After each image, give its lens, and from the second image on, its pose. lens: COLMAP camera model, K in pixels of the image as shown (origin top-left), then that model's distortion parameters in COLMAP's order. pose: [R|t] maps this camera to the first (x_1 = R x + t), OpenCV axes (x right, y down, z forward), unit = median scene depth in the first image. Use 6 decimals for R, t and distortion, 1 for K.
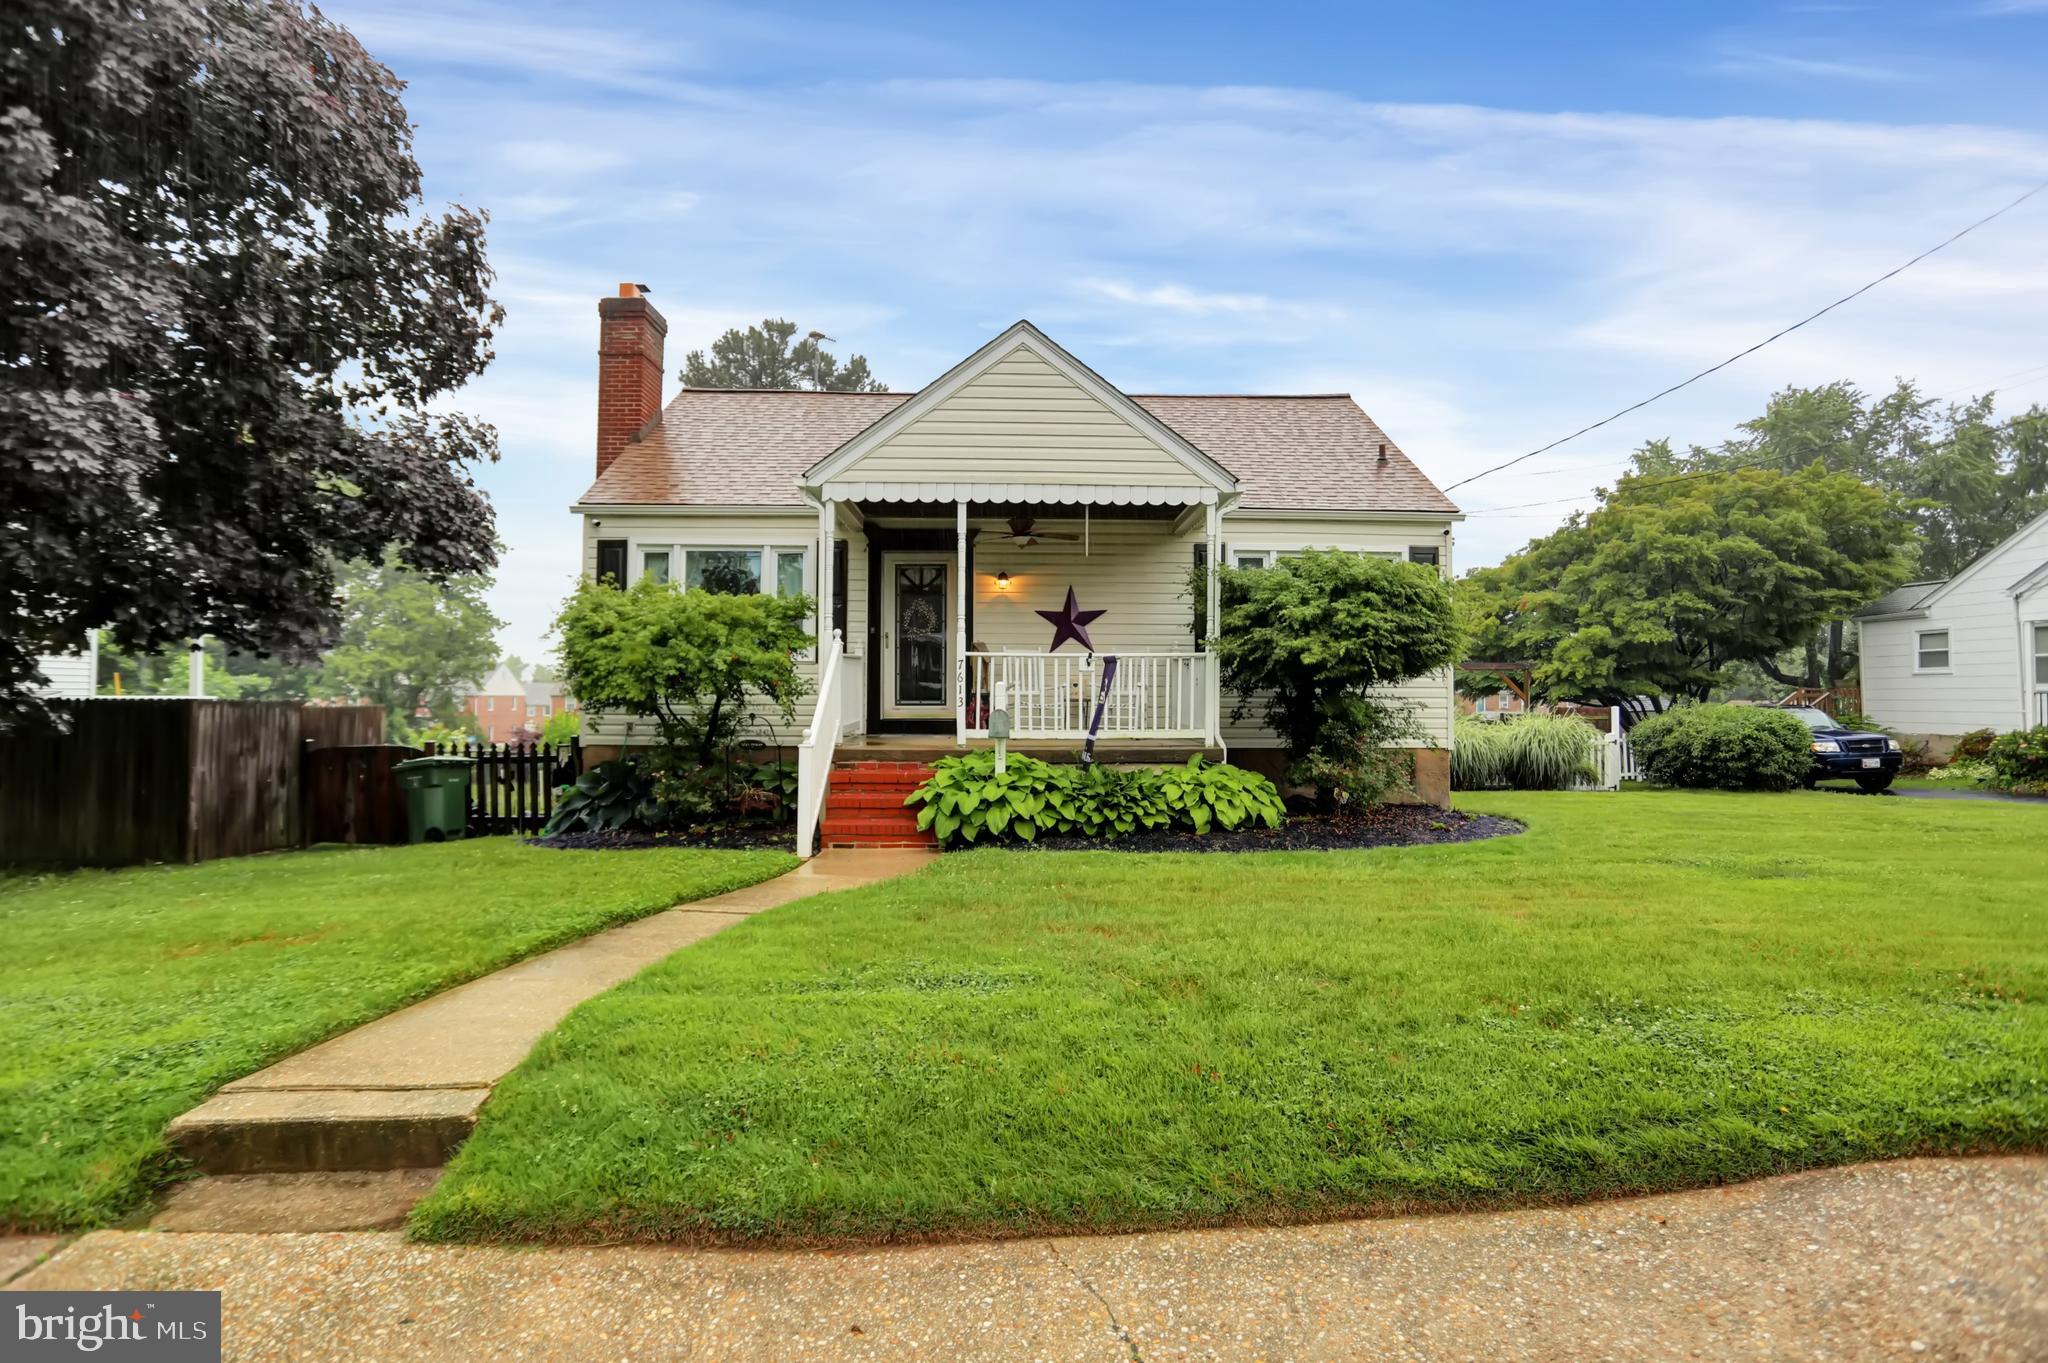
lens RADIAL K [[1021.3, 0, 1035.0], [0, 1021.3, 684.8], [0, 0, 1]] dist [-0.036249, 0.000947]
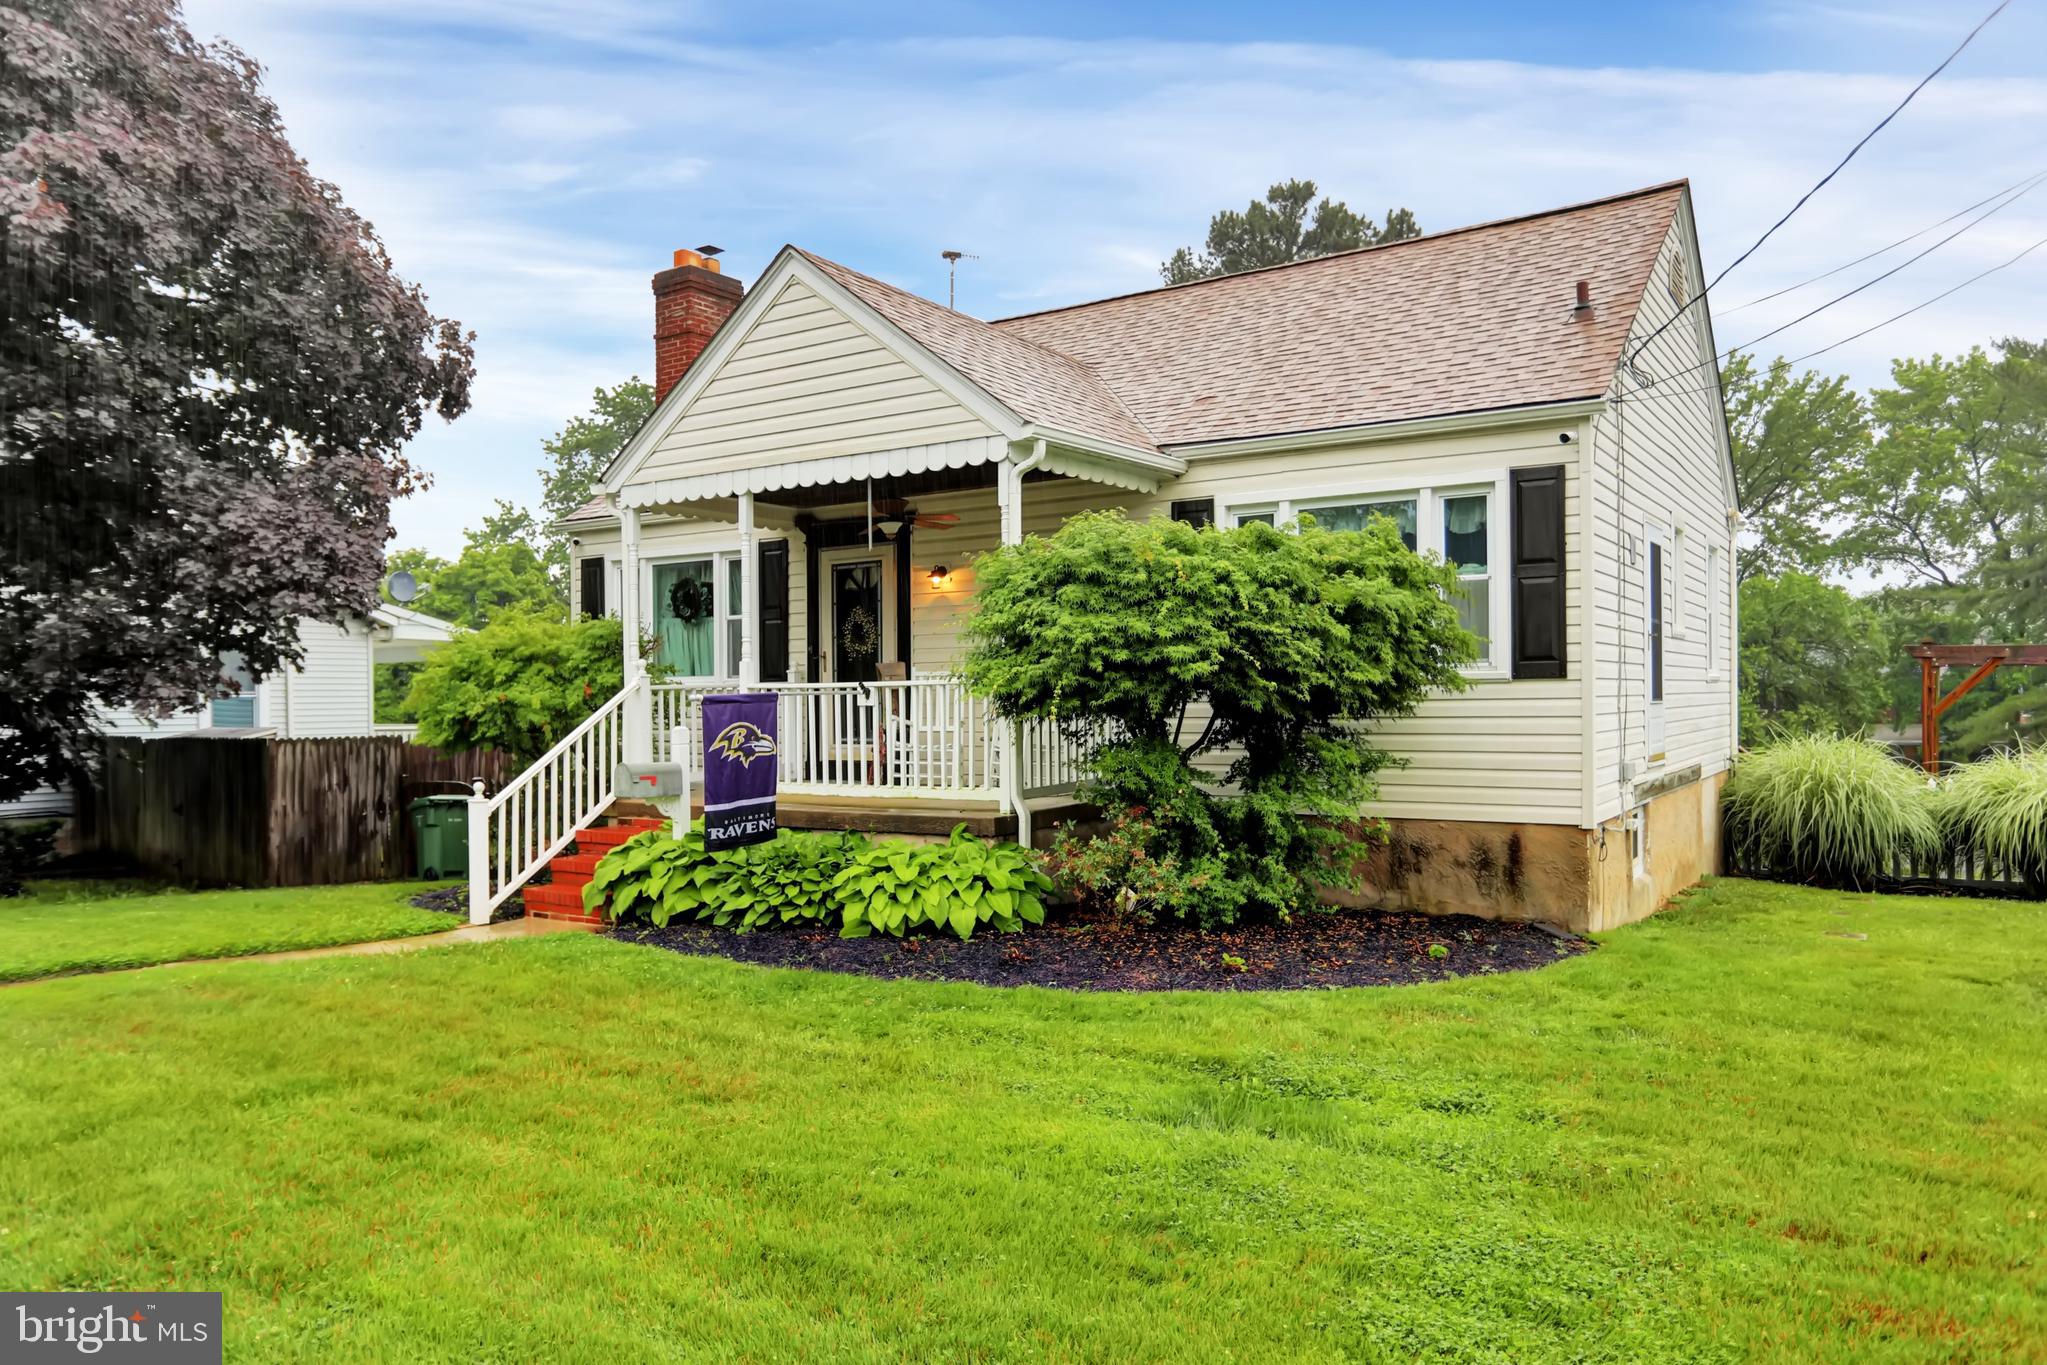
lens RADIAL K [[1414.8, 0, 1027.8], [0, 1414.8, 716.4], [0, 0, 1]] dist [0.023947, 0.000058]
pose [[0.814646, -0.004361, -0.579942, 0.750202], [0.021306, 0.999522, 0.022413, -0.026600], [0.579567, -0.030615, 0.814349, 0.232728]]
